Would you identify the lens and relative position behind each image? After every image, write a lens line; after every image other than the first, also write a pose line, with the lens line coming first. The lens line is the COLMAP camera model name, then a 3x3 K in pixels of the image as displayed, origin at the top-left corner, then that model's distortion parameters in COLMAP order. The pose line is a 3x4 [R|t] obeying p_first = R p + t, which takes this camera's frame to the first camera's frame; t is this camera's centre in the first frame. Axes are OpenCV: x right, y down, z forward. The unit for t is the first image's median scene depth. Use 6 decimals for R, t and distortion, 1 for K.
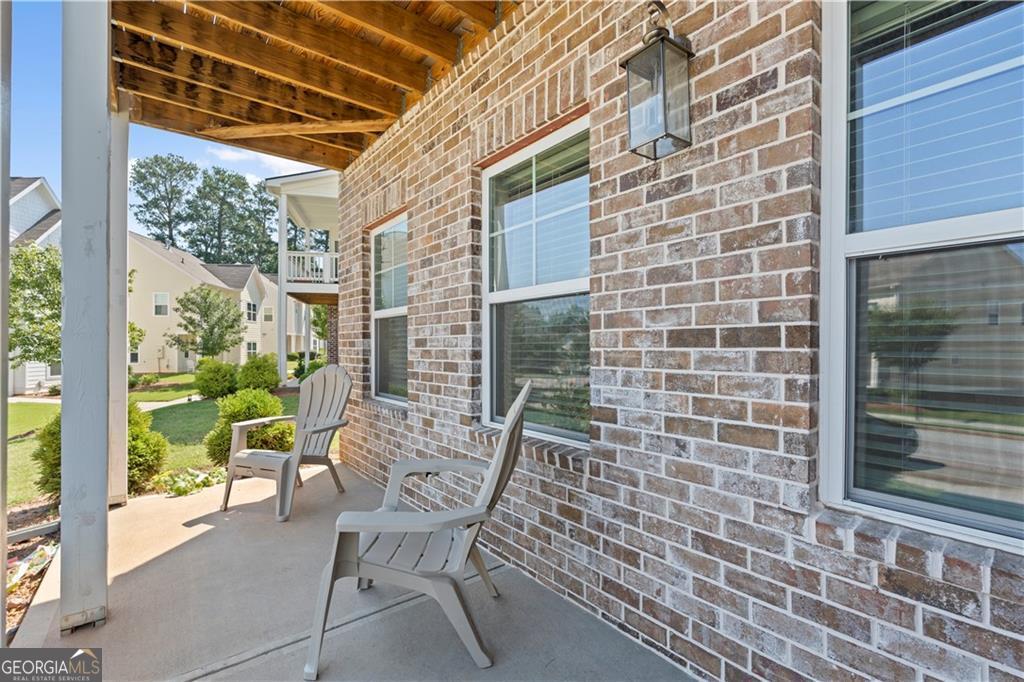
lens RADIAL K [[450.3, 0, 510.9], [0, 450.3, 347.9], [0, 0, 1]] dist [-0.004962, -0.000209]
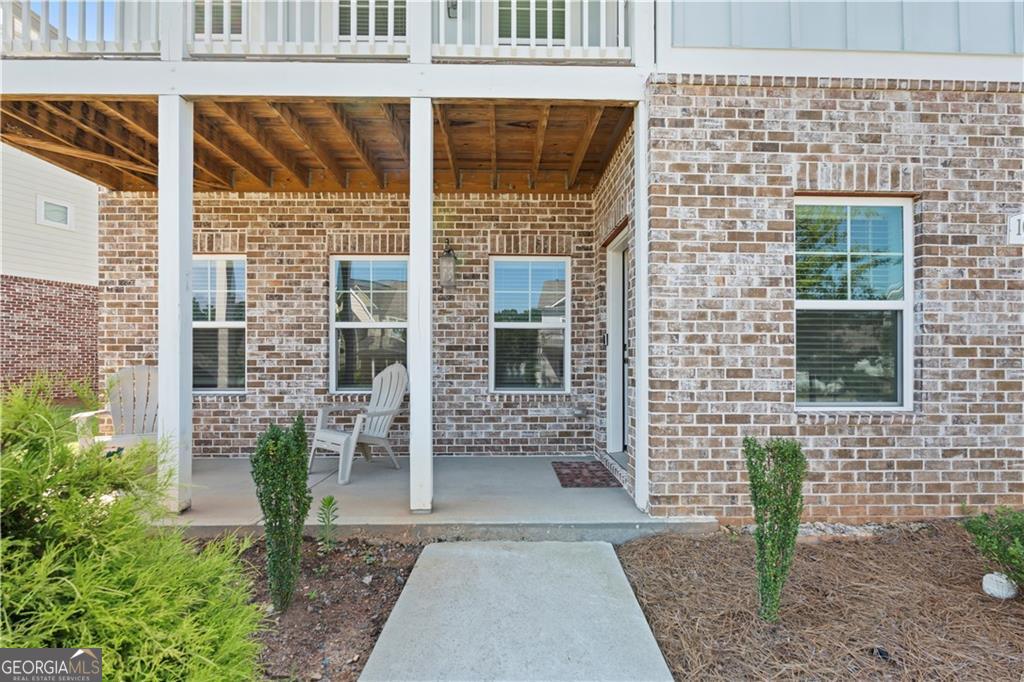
lens RADIAL K [[450.3, 0, 510.2], [0, 450.3, 348.5], [0, 0, 1]] dist [-0.004962, -0.000209]
pose [[0.595929, 0.012395, 0.802941, -1.817298], [0.001393, 0.999863, -0.016469, 0.031751], [-0.803036, 0.010933, 0.595831, -1.131363]]
